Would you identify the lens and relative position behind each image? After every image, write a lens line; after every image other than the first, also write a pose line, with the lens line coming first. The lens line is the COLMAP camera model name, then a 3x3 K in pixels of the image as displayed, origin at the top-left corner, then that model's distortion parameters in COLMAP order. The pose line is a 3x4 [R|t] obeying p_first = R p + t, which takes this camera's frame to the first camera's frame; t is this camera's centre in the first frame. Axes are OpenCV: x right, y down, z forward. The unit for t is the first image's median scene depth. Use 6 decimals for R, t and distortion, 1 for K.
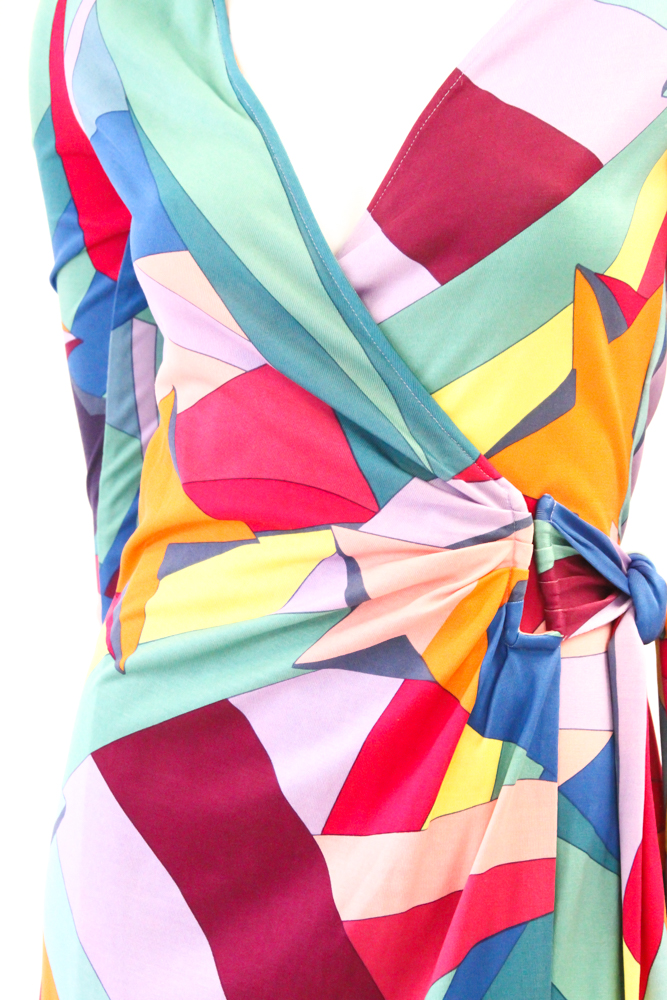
lens RADIAL K [[2997.1, 0, 333.5], [0, 2997.1, 500.0], [0, 0, 1]] dist [0.094219, 0.296167]
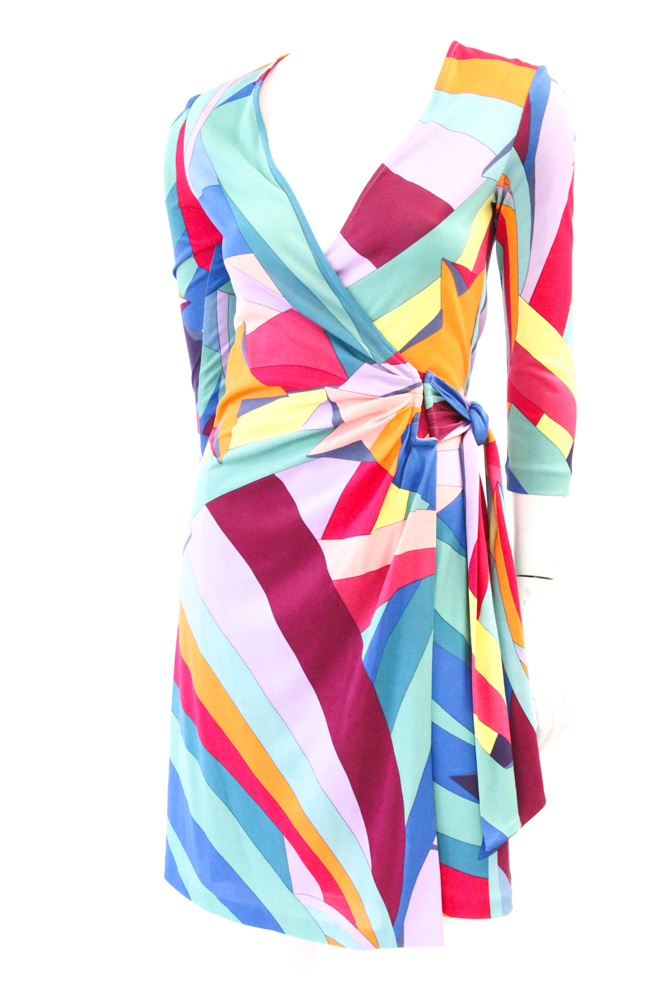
lens RADIAL K [[2180.4, 0, 333.5], [0, 2180.4, 500.0], [0, 0, 1]] dist [0.008799, -0.047852]
pose [[0.999482, -0.014231, 0.028850, -0.038555], [0.013621, 0.999681, 0.021261, 0.053847], [-0.029143, -0.020857, 0.999358, -0.489938]]
